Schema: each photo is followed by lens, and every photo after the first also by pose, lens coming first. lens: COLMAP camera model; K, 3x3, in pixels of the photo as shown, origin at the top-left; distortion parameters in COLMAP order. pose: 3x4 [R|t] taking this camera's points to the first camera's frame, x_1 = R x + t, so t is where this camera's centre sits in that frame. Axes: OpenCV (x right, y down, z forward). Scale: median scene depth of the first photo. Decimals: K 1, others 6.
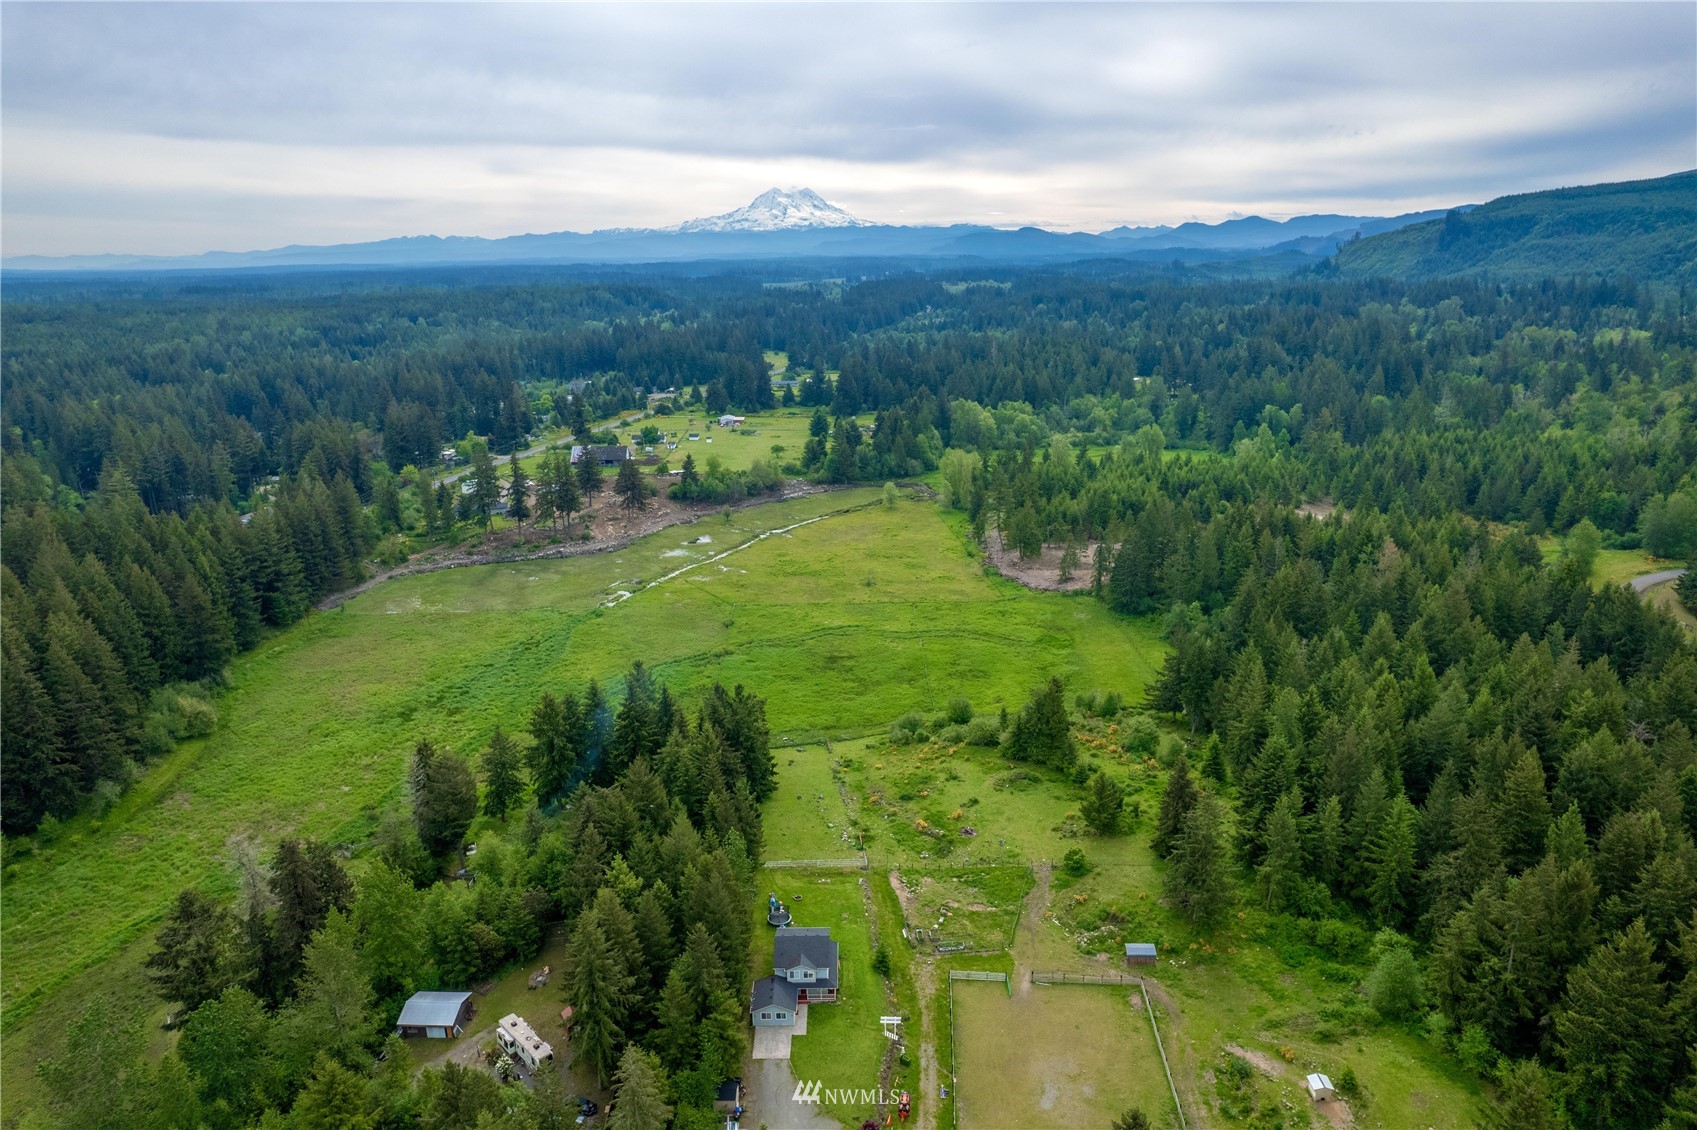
lens RADIAL K [[1082.5, 0, 848.5], [0, 1082.5, 565.0], [0, 0, 1]] dist [-0.074811, 0.055069]
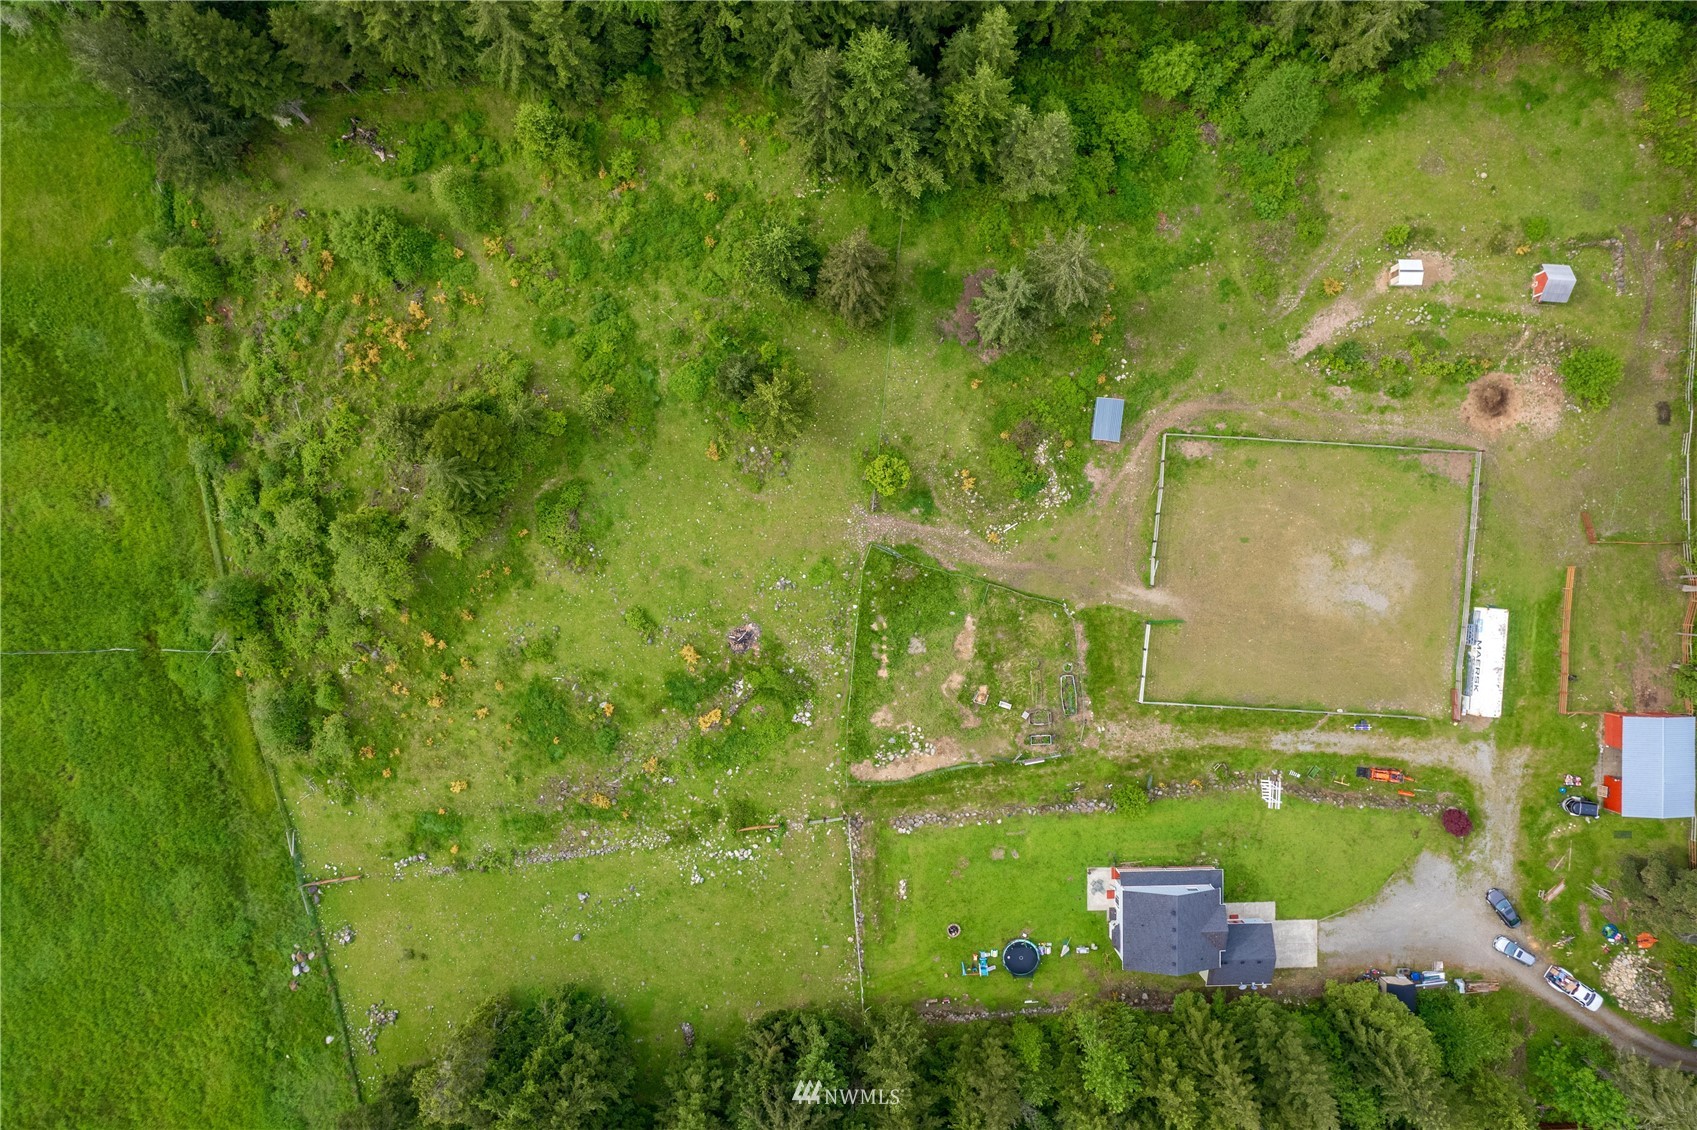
lens RADIAL K [[1082.5, 0, 848.5], [0, 1082.5, 565.0], [0, 0, 1]] dist [-0.074811, 0.055069]
pose [[-0.008996, -0.999798, 0.017947, 0.054909], [0.272049, 0.014824, 0.962169, -0.109129], [-0.962241, 0.013538, 0.271861, 0.314961]]
